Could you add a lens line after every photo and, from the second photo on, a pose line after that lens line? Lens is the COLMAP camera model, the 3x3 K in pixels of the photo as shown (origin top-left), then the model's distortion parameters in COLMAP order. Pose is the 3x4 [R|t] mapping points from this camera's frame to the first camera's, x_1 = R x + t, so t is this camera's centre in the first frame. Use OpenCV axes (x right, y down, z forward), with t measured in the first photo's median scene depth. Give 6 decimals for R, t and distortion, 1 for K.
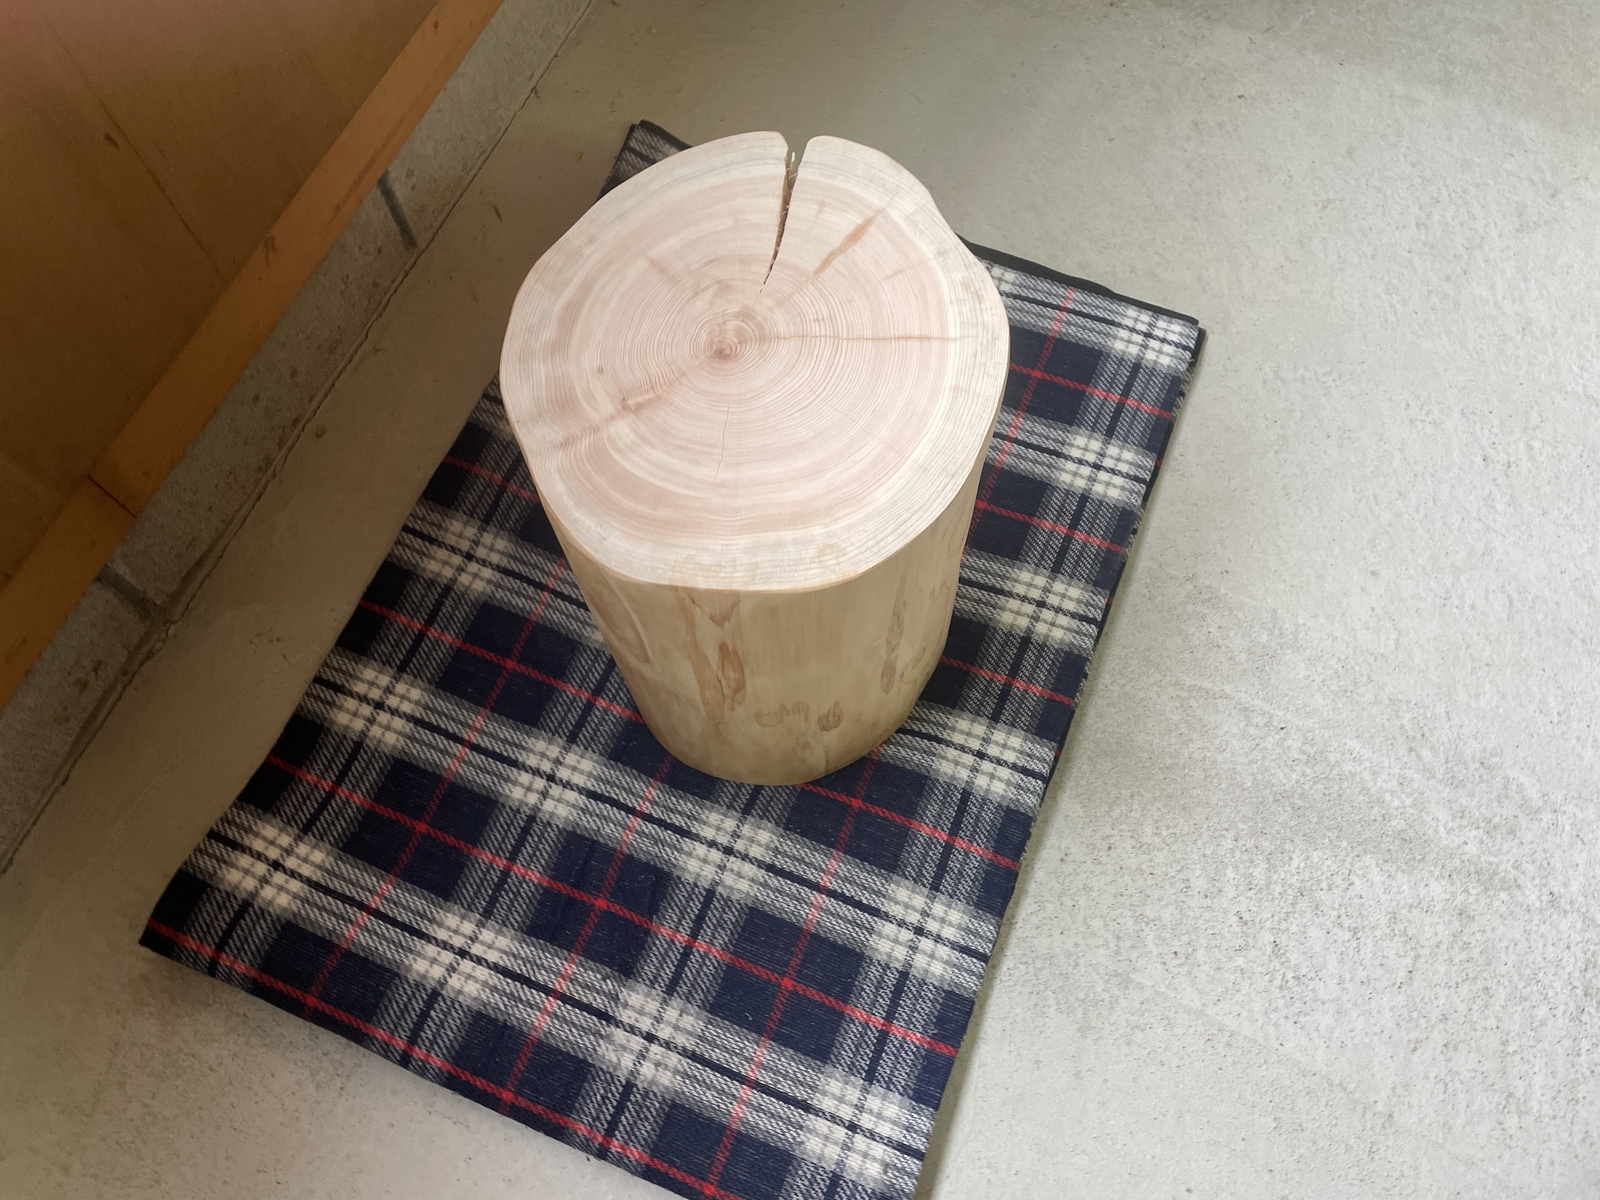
lens RADIAL K [[1215.0, 0, 791.1], [0, 1215.0, 586.5], [0, 0, 1]] dist [0.084617, -0.113812]
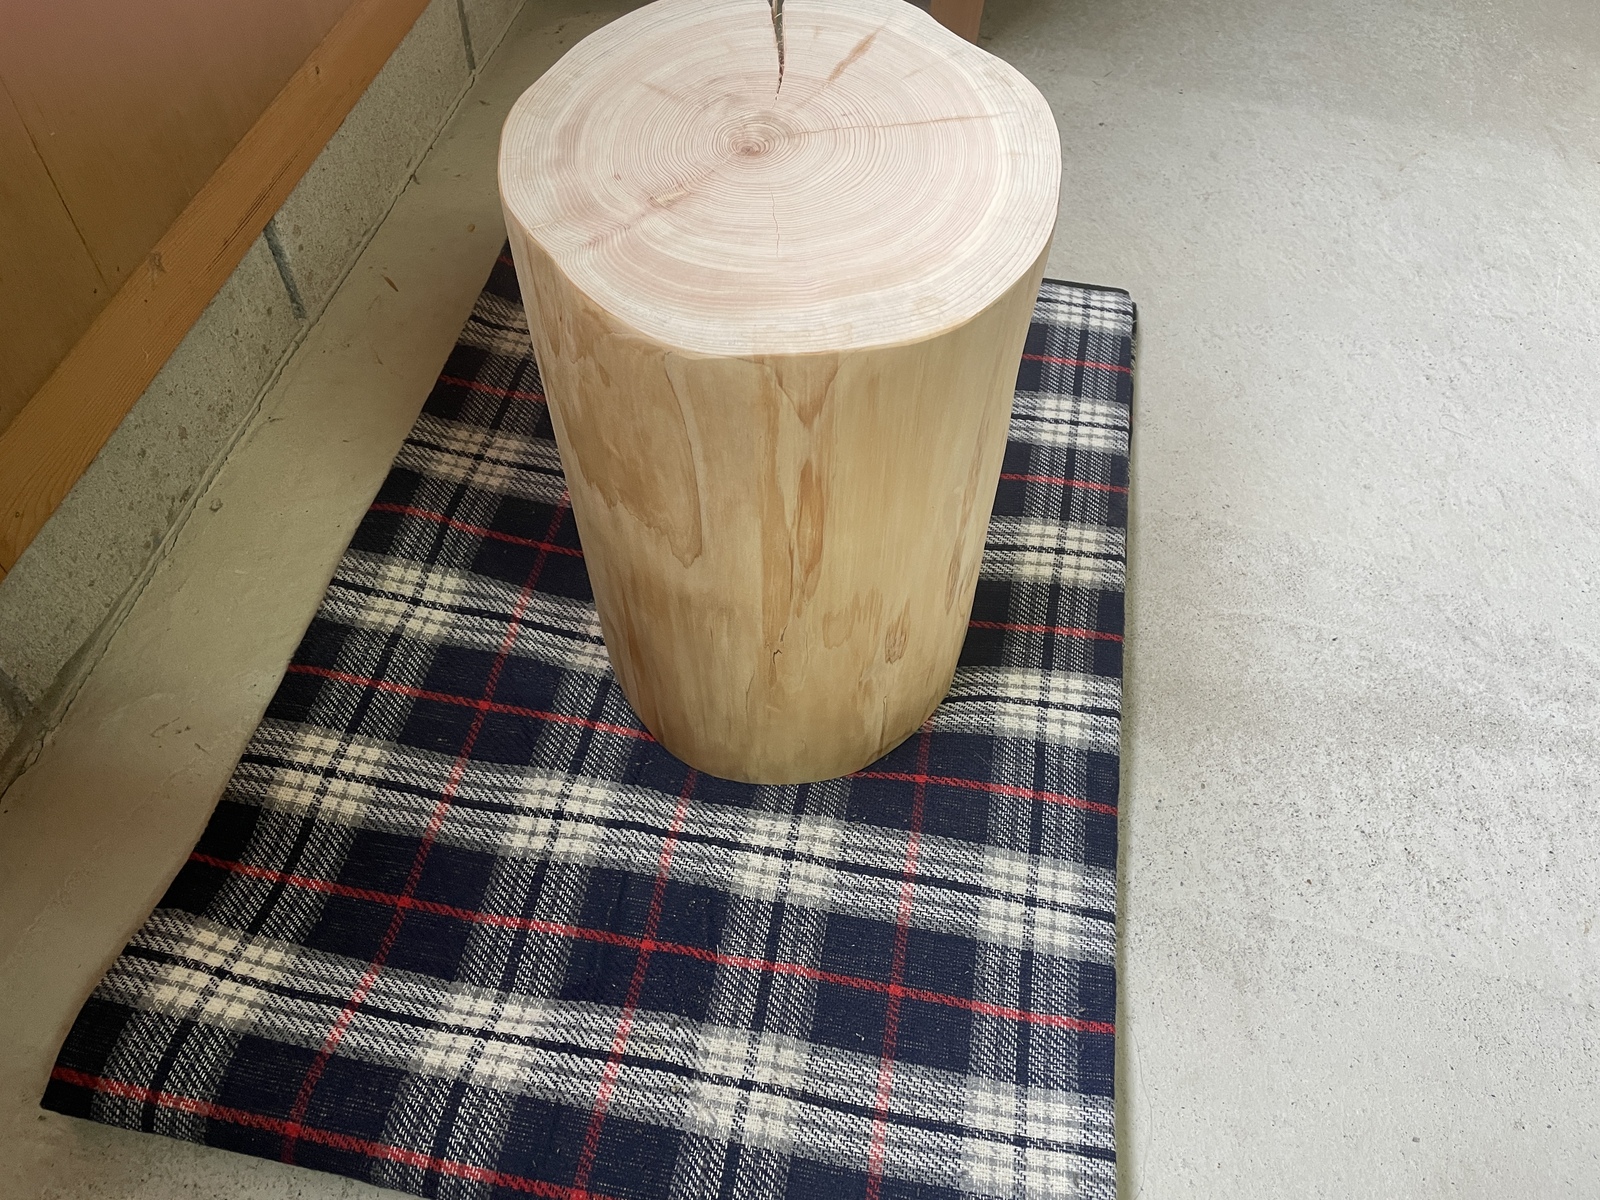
lens RADIAL K [[1215.0, 0, 804.9], [0, 1215.0, 590.5], [0, 0, 1]] dist [0.084617, -0.113812]
pose [[0.975969, -0.146032, 0.161739, -0.150403], [0.179610, 0.959370, -0.217600, 0.228416], [-0.123391, 0.241420, 0.962544, 0.153233]]
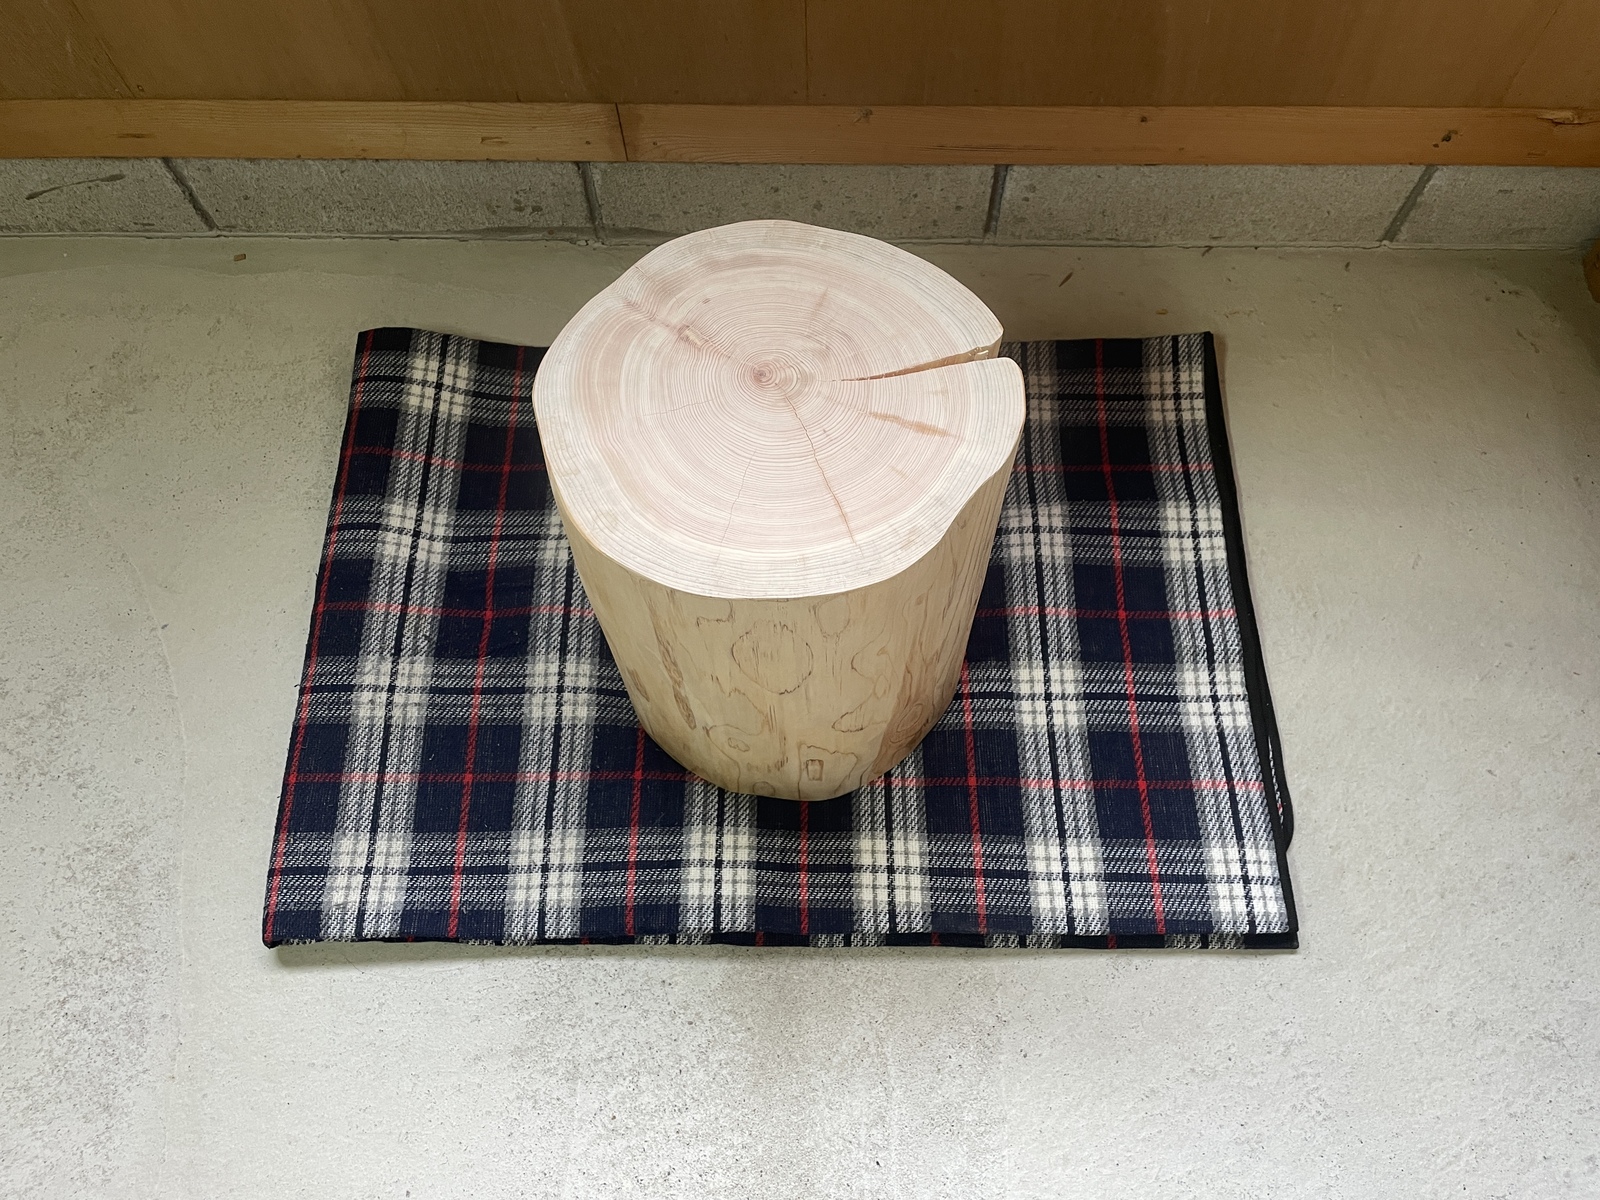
lens RADIAL K [[1215.0, 0, 812.0], [0, 1215.0, 610.9], [0, 0, 1]] dist [0.084617, -0.113812]
pose [[0.381647, 0.844511, -0.375696, 0.408392], [-0.850606, 0.479943, 0.214766, -0.265916], [0.361685, 0.237604, 0.901515, 0.039523]]
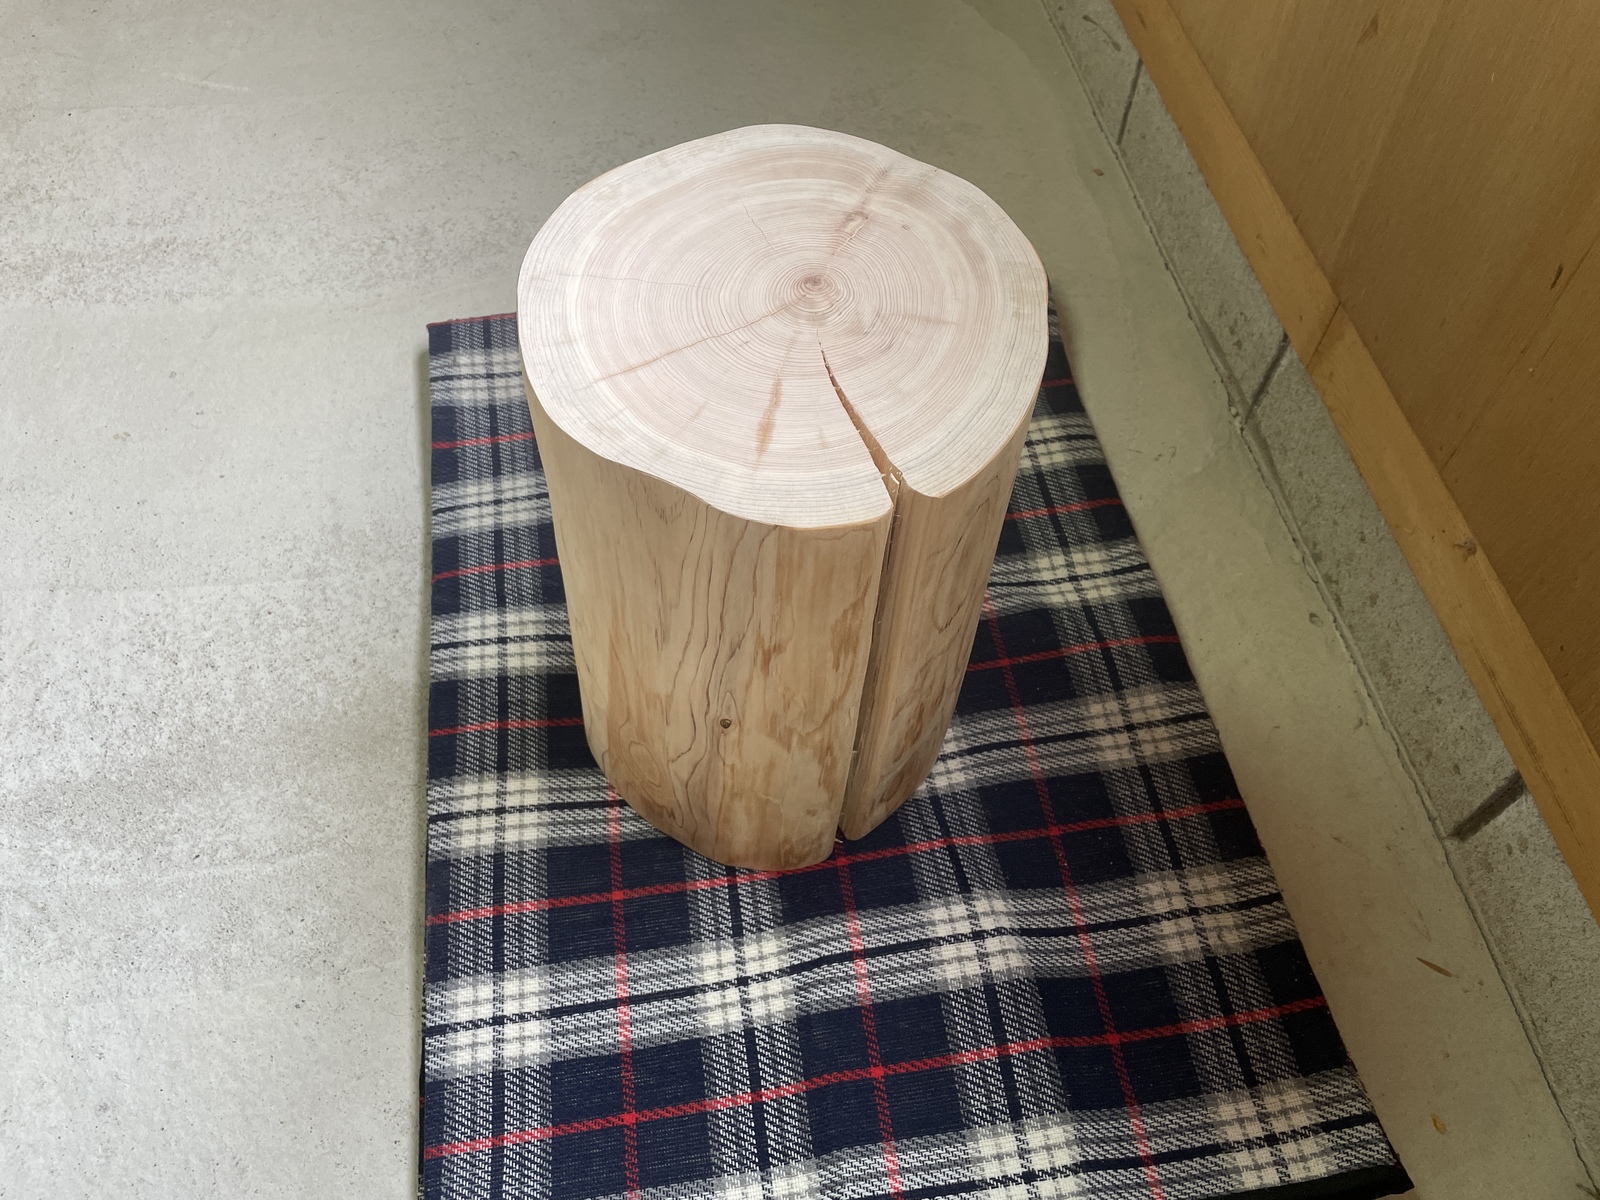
lens RADIAL K [[1215.0, 0, 791.1], [0, 1215.0, 585.4], [0, 0, 1]] dist [0.084617, -0.113812]
pose [[-0.852030, 0.420924, -0.311235, 0.252545], [-0.489847, -0.431353, 0.757618, -0.720419], [0.184647, 0.797971, 0.573714, 0.462454]]
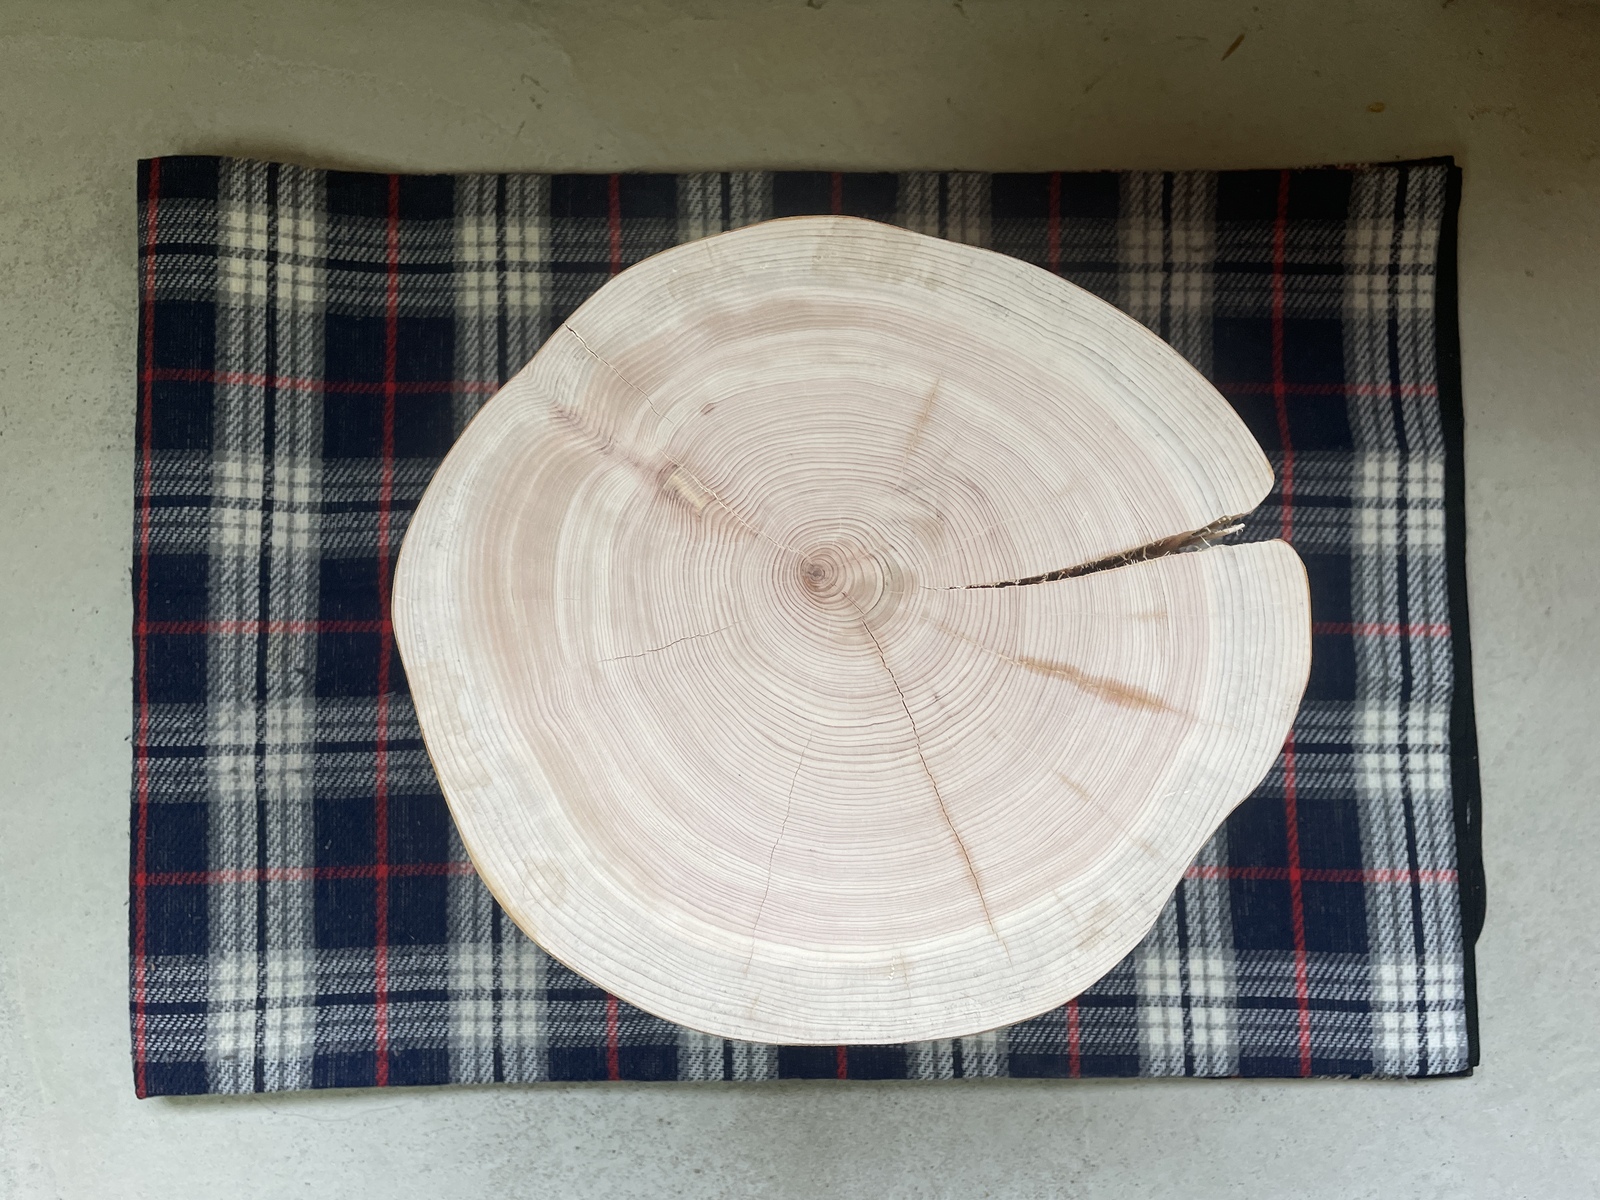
lens RADIAL K [[1215.0, 0, 794.0], [0, 1215.0, 615.8], [0, 0, 1]] dist [0.084617, -0.113812]
pose [[0.390363, 0.919057, -0.054327, -0.007498], [-0.852939, 0.383231, 0.354441, -0.279282], [0.346571, -0.092023, 0.933499, 0.312285]]
